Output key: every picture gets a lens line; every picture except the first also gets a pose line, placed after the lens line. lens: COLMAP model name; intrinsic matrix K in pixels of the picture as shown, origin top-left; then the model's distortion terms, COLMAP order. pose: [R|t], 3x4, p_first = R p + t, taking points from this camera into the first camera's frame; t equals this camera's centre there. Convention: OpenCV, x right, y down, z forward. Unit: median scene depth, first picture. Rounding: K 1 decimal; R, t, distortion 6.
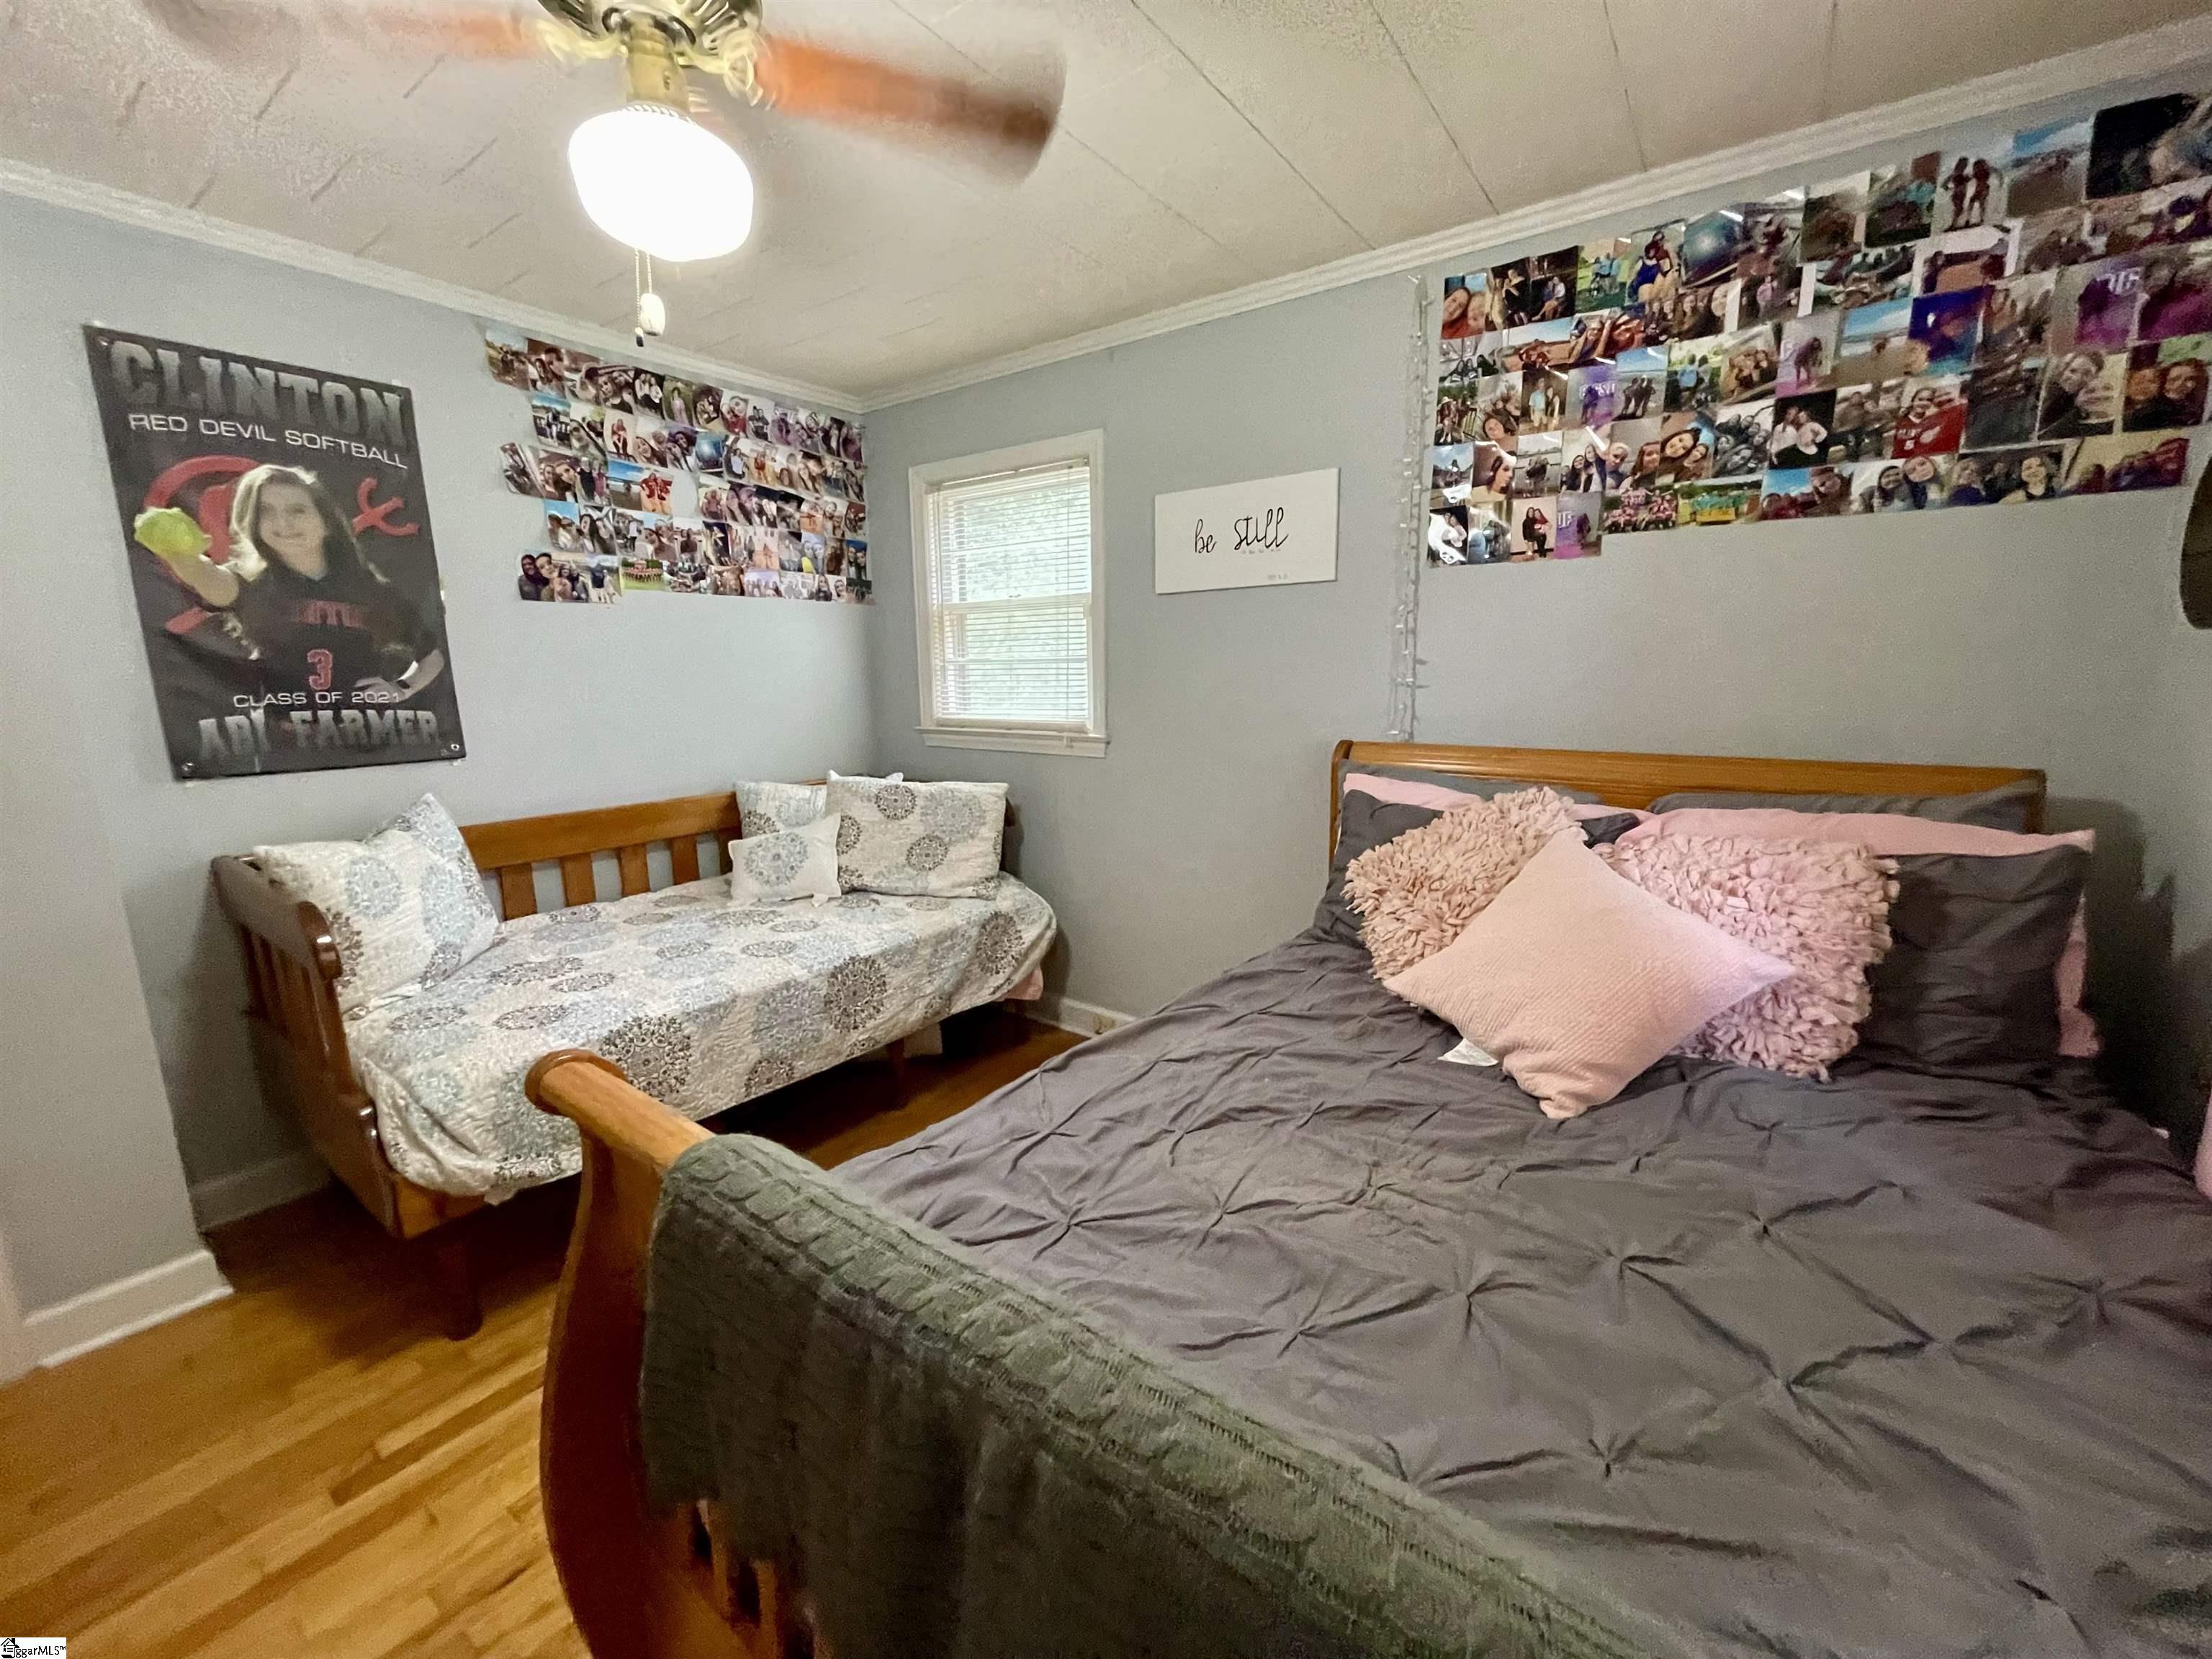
lens RADIAL K [[890.6, 0, 1107.3], [0, 890.6, 826.3], [0, 0, 1]] dist [-0.001169, -0.000127]
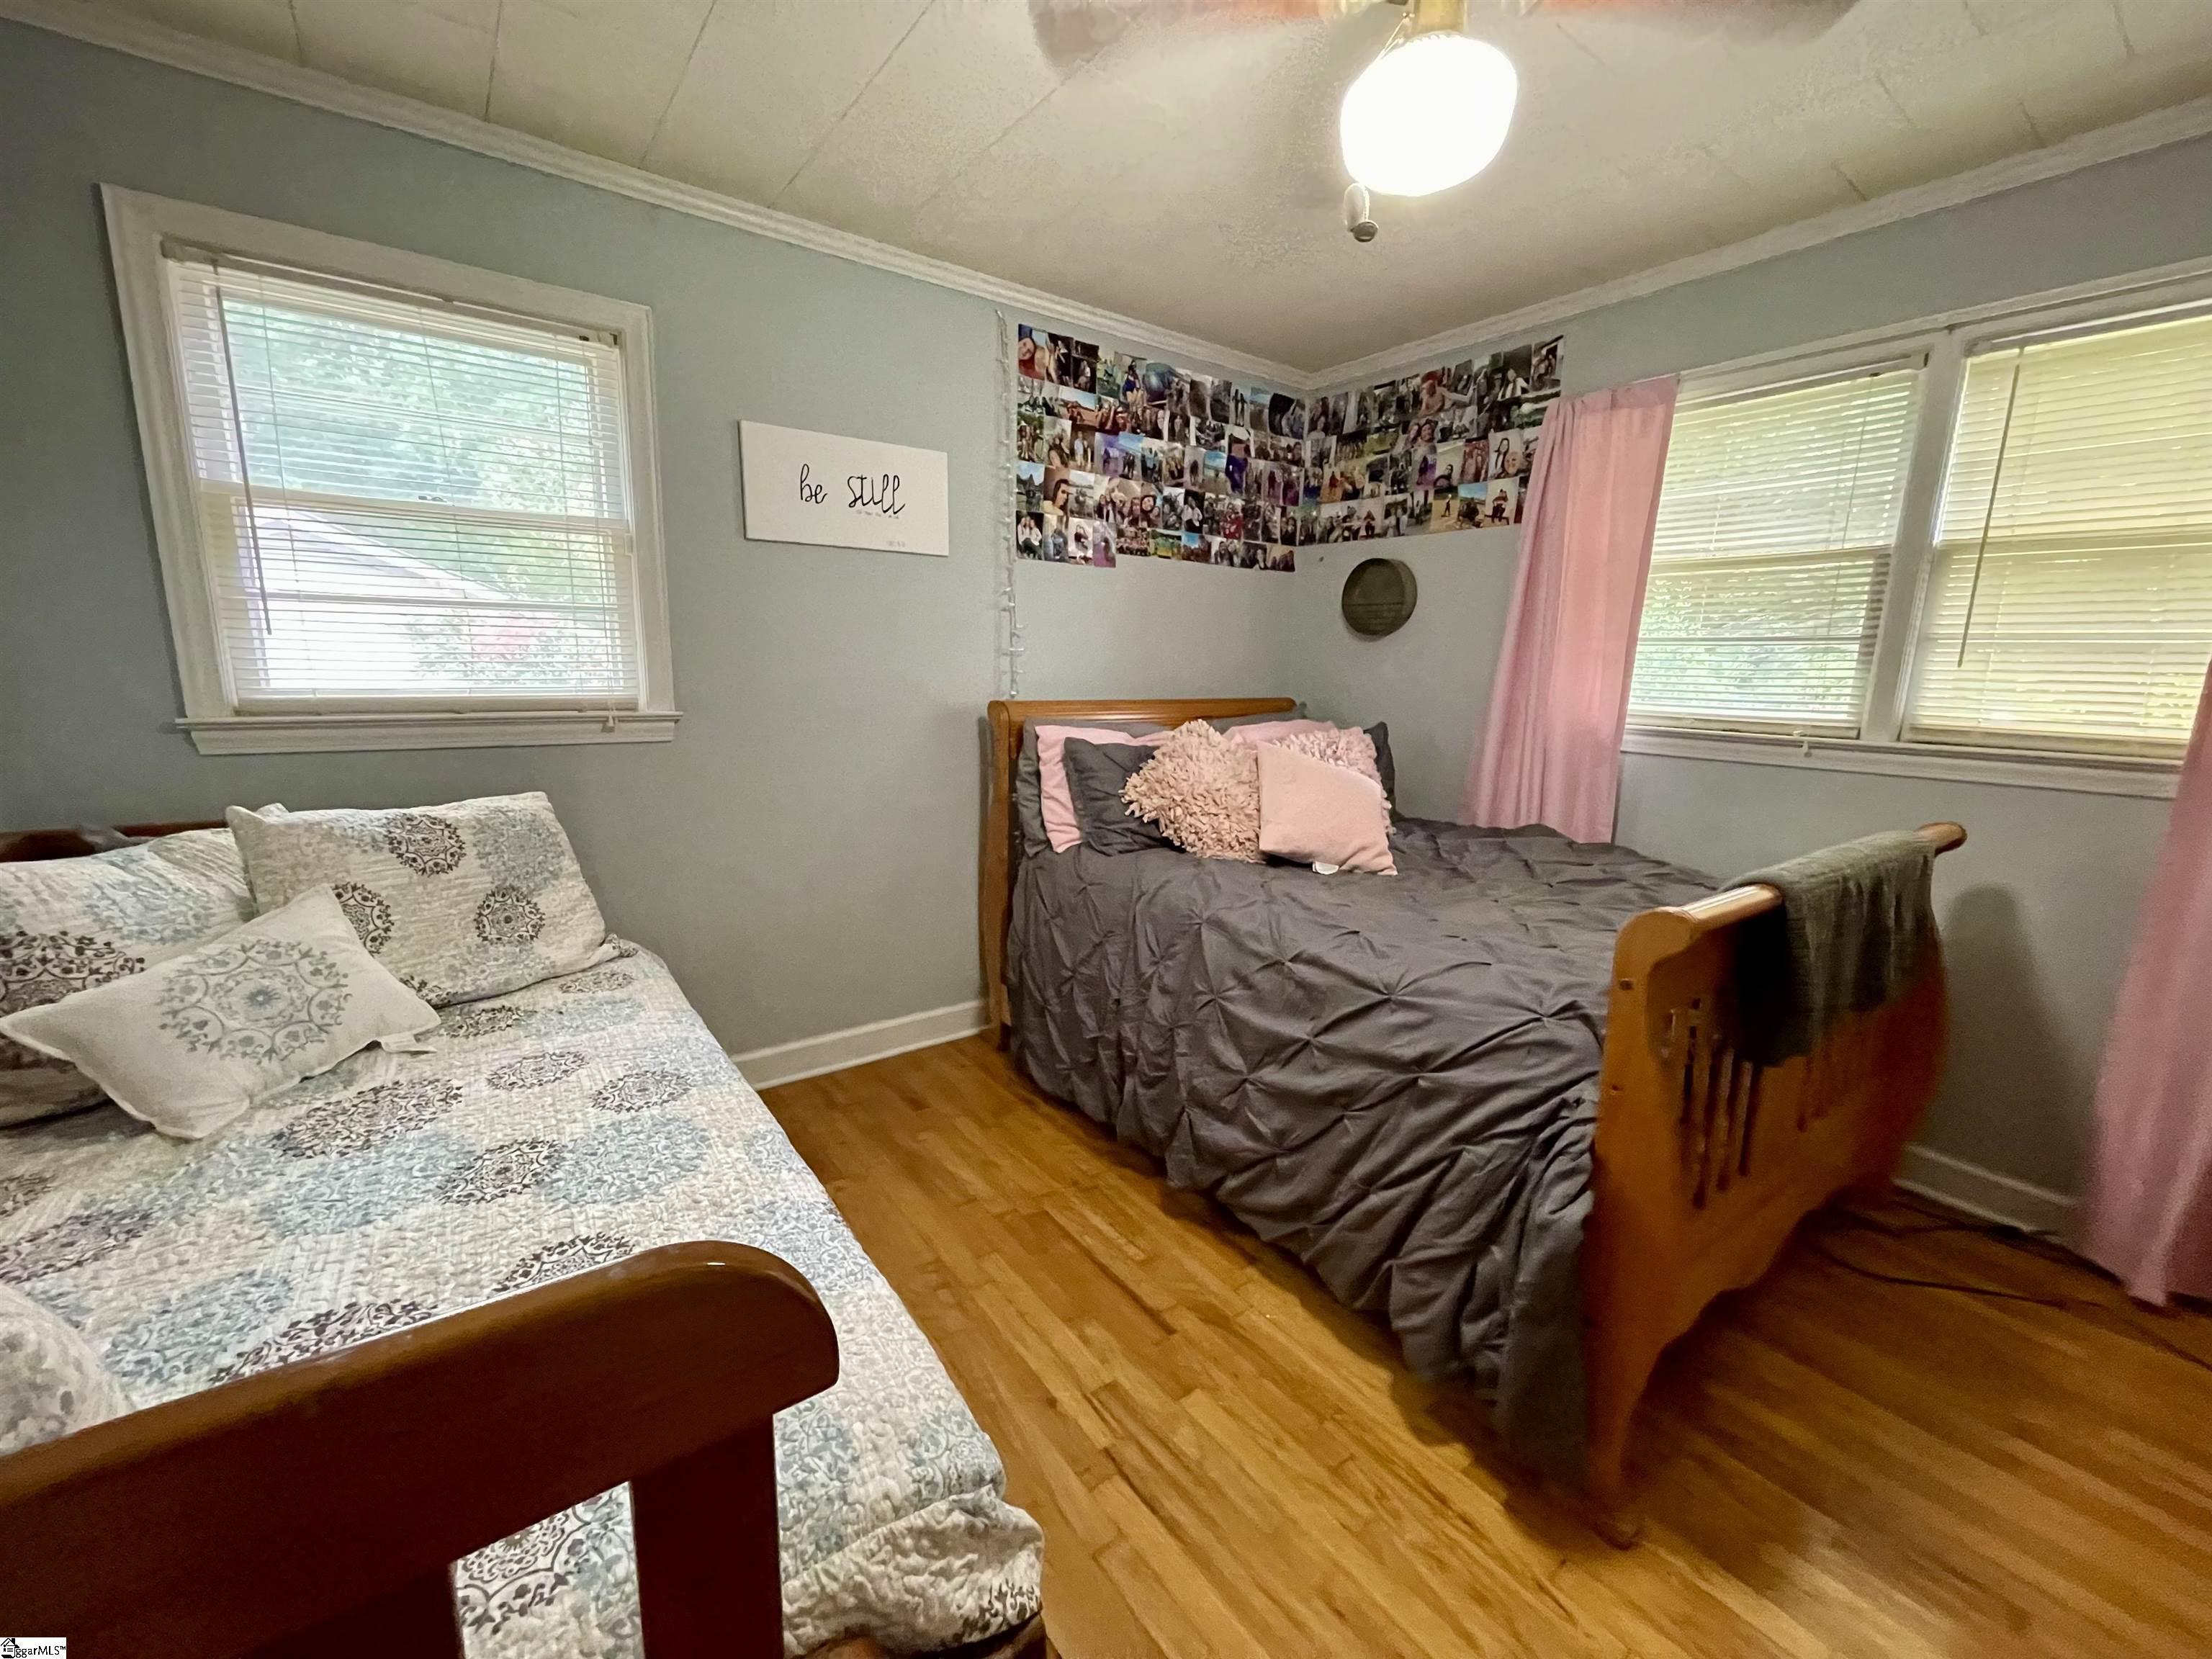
lens RADIAL K [[890.6, 0, 1102.7], [0, 890.6, 828.5], [0, 0, 1]] dist [-0.001169, -0.000127]
pose [[0.302571, -0.160298, 0.939550, -0.944390], [0.145332, 0.981988, 0.120736, -0.063405], [-0.941981, 0.100016, 0.320418, 0.616870]]
